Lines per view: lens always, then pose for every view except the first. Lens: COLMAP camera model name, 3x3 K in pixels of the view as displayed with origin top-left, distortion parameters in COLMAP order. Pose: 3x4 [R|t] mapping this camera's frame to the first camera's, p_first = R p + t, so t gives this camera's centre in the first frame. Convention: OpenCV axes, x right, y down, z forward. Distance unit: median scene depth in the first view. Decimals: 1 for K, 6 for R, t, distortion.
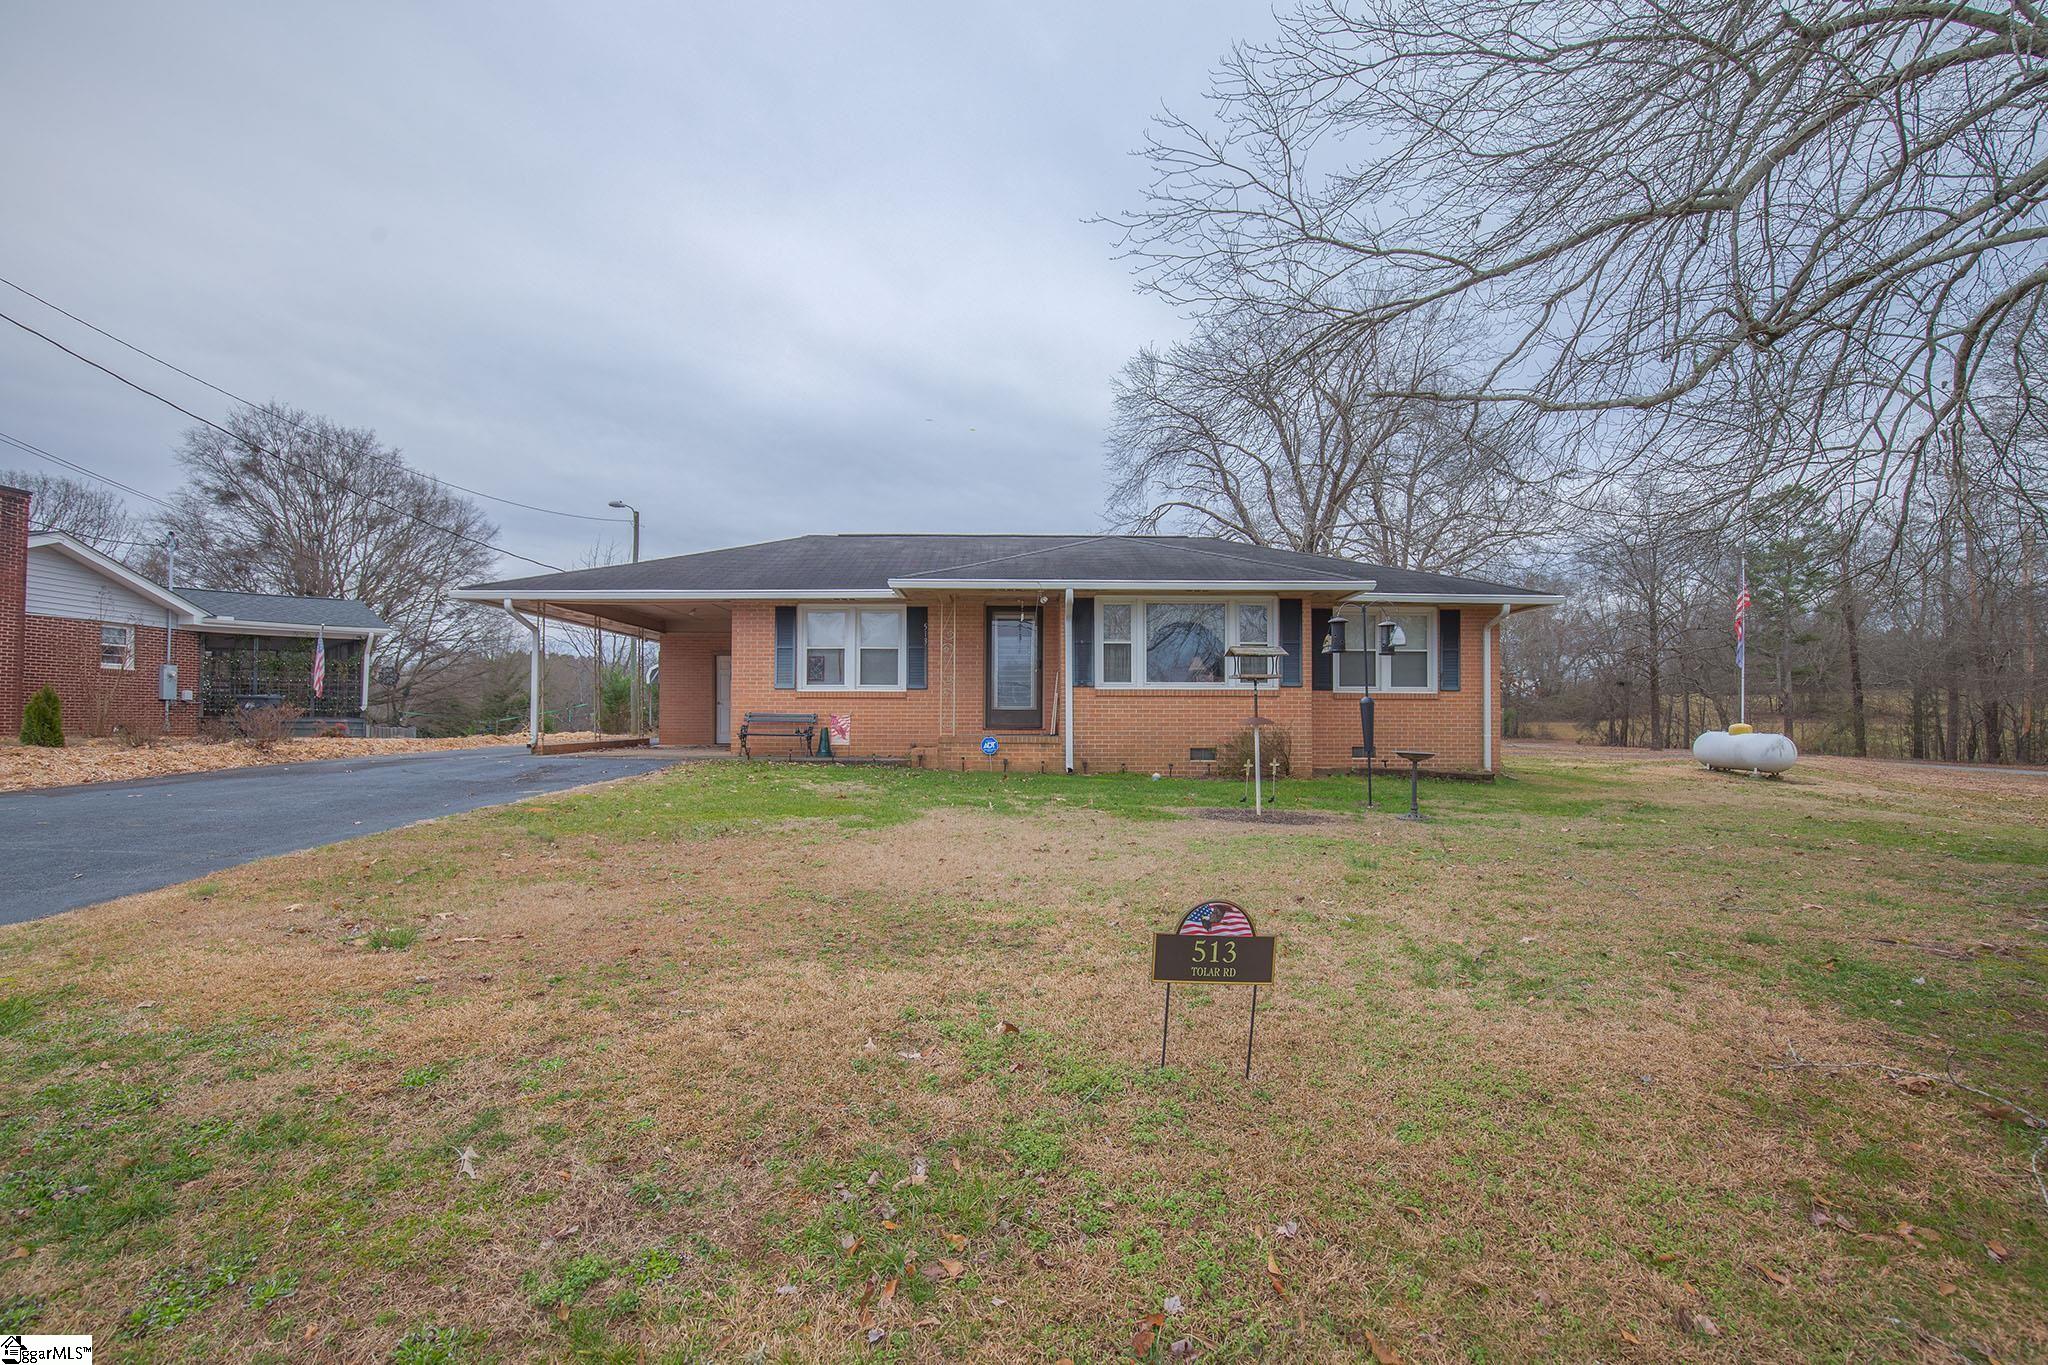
lens RADIAL K [[969.7, 0, 1028.0], [0, 969.7, 684.1], [0, 0, 1]] dist [-0.016464, 0.000593]
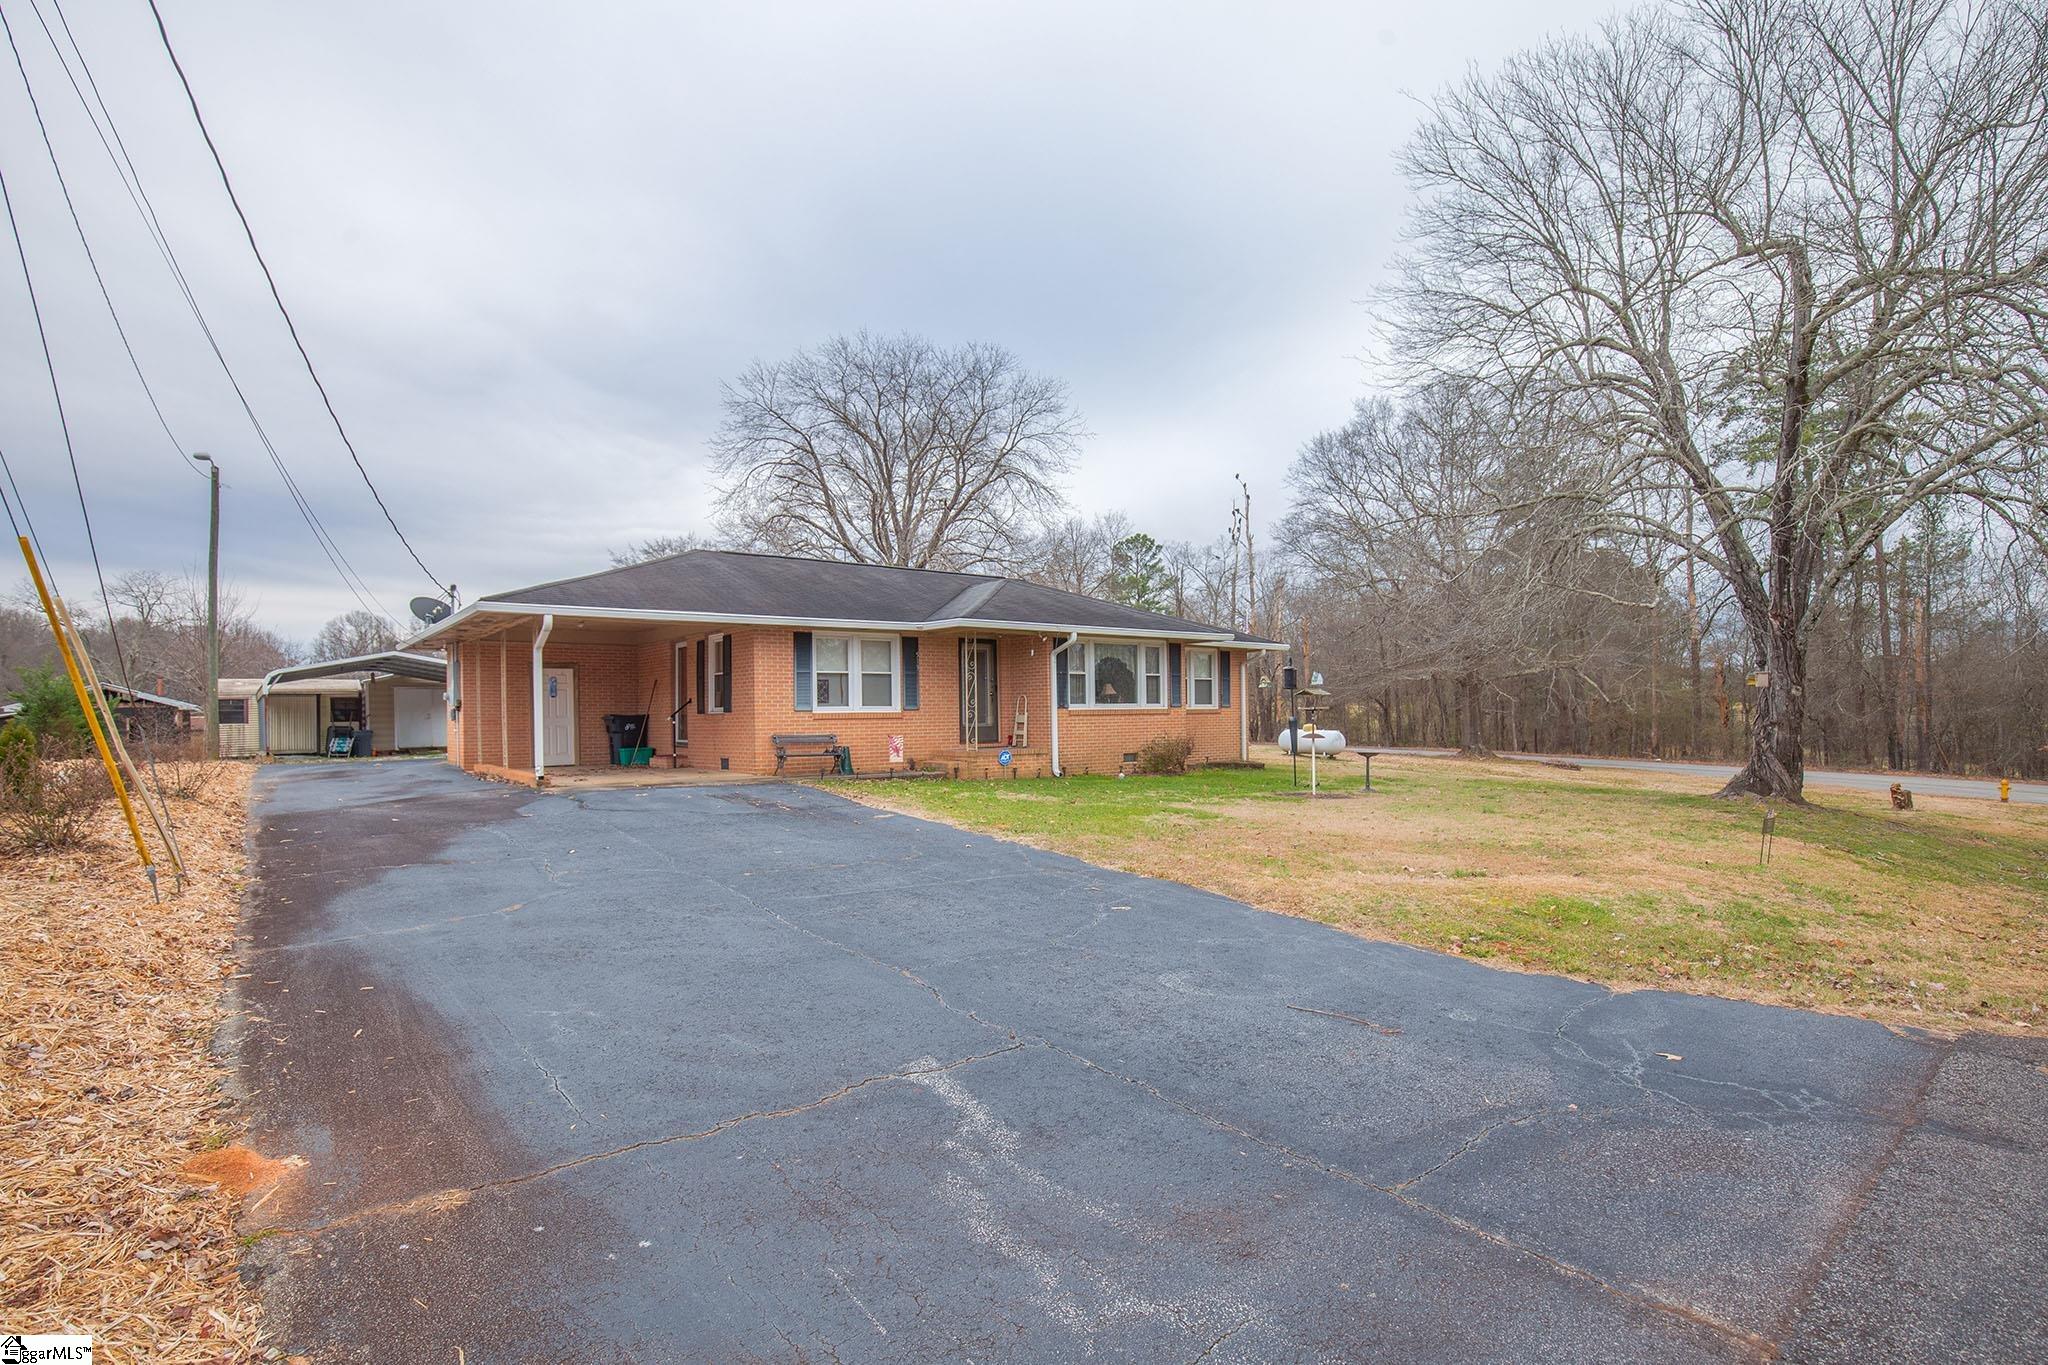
lens RADIAL K [[969.7, 0, 1018.4], [0, 969.7, 689.4], [0, 0, 1]] dist [-0.016464, 0.000593]
pose [[0.809125, 0.002345, 0.587632, -0.675451], [-0.010053, 0.999901, 0.009851, -0.031017], [-0.587550, -0.013878, 0.809069, 0.005366]]
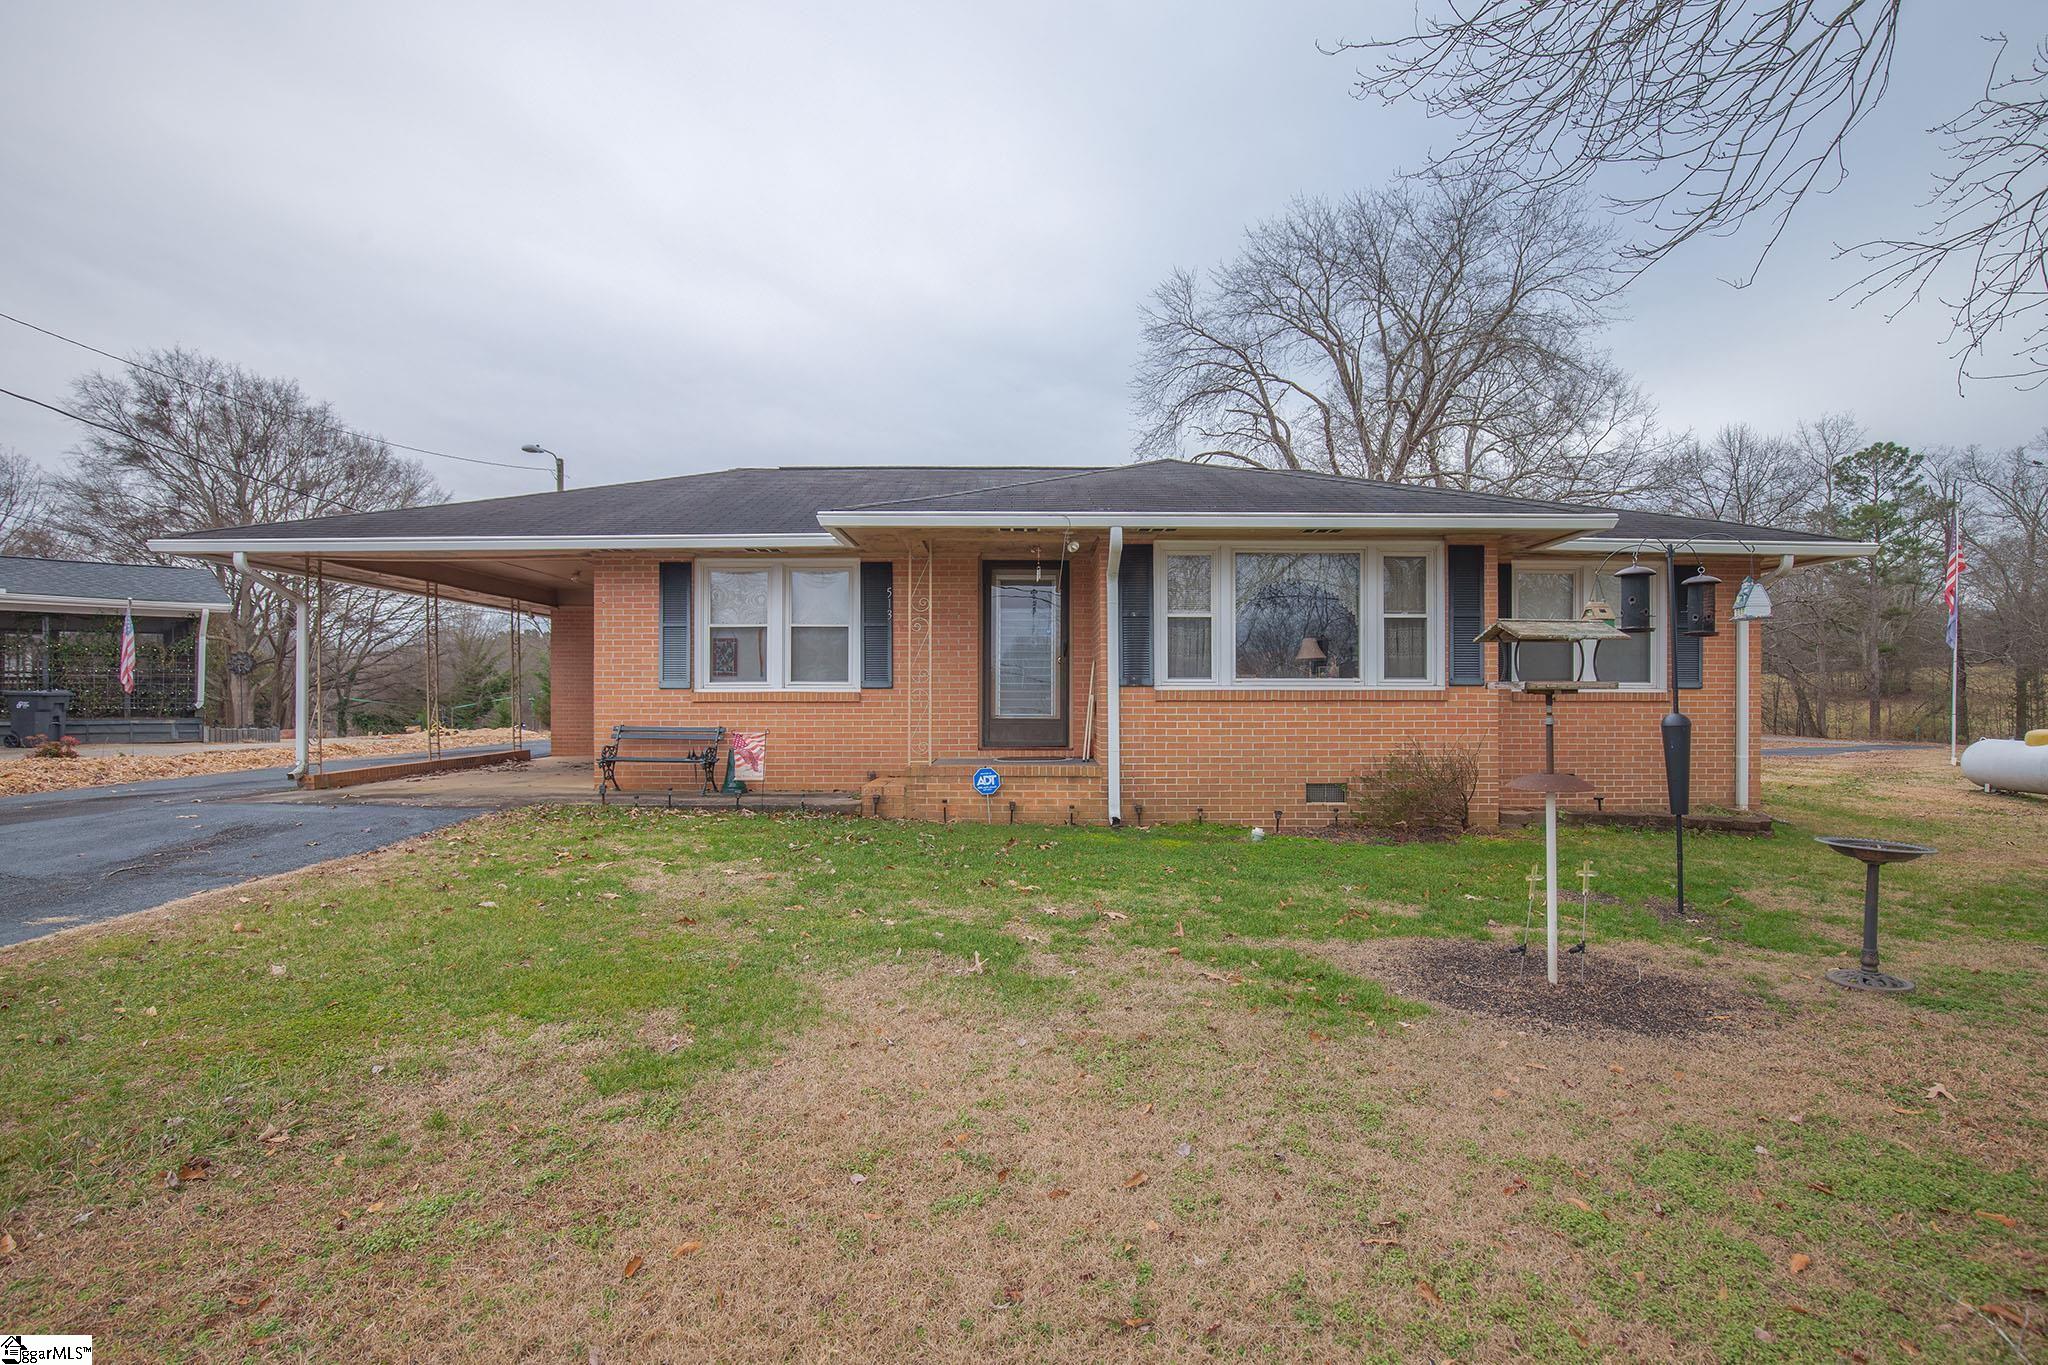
lens RADIAL K [[969.7, 0, 1033.3], [0, 969.7, 710.4], [0, 0, 1]] dist [-0.016464, 0.000593]
pose [[0.999978, -0.002647, -0.006040, -0.005246], [0.002948, 0.998726, 0.050378, -0.012374], [0.005899, -0.050395, 0.998712, 0.343439]]
